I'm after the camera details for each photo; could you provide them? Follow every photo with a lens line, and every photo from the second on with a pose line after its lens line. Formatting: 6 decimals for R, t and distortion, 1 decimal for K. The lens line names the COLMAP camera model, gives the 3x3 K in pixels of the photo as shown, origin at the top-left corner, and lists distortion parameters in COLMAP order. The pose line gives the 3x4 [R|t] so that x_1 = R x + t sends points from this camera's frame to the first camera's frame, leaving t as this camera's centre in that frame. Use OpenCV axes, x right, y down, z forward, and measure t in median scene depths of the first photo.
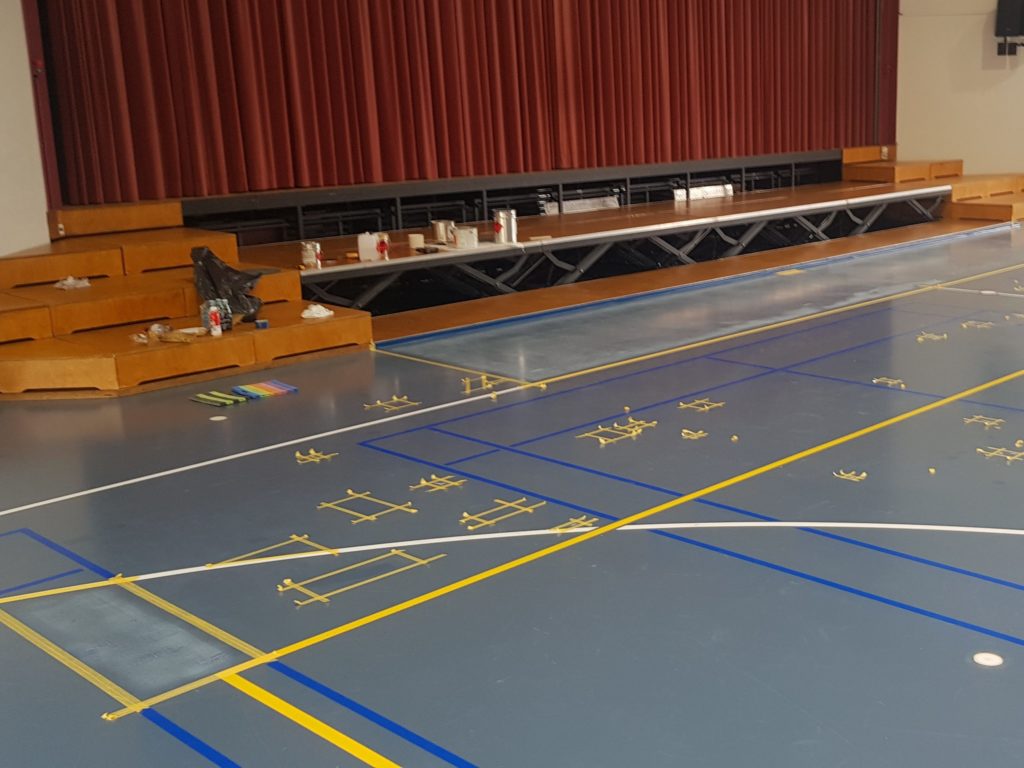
lens RADIAL K [[1270.7, 0, 662.6], [0, 1270.7, 384.0], [0, 0, 1]] dist [0.088033, -0.222081]
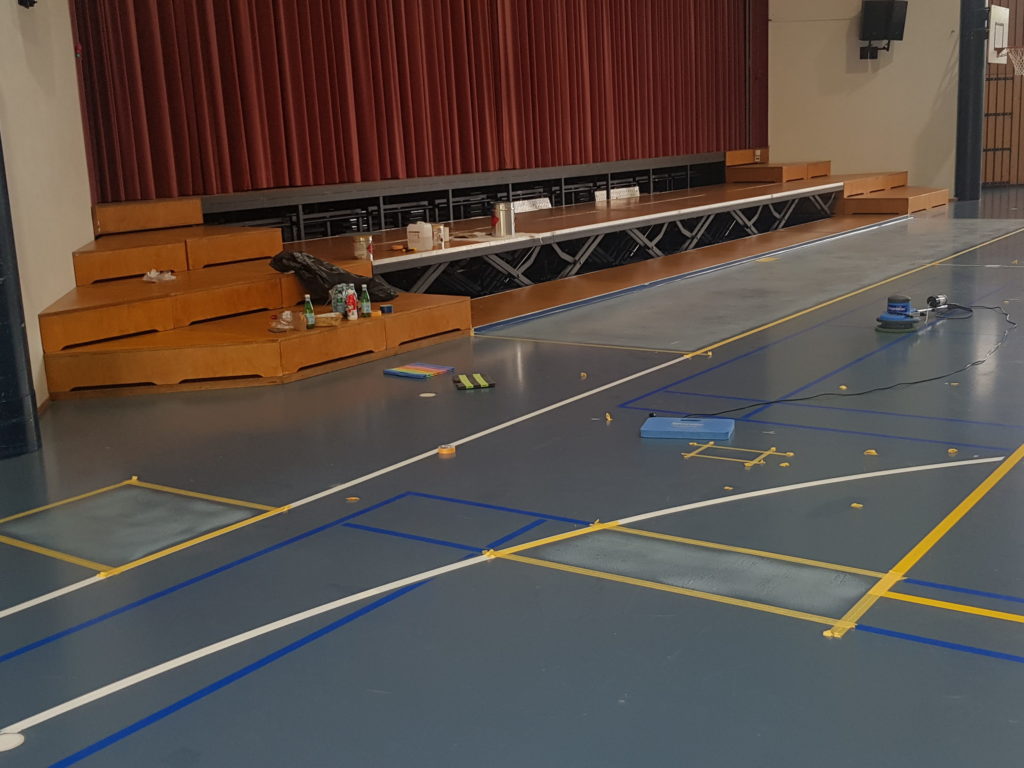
lens RADIAL K [[1257.6, 0, 512.0], [0, 1257.6, 384.0], [0, 0, 1]] dist [0.125649, -0.247227]
pose [[0.989831, -0.045583, 0.134746, -0.213876], [0.049423, 0.998458, -0.025288, 0.023827], [-0.133386, 0.031691, 0.990557, 0.026552]]
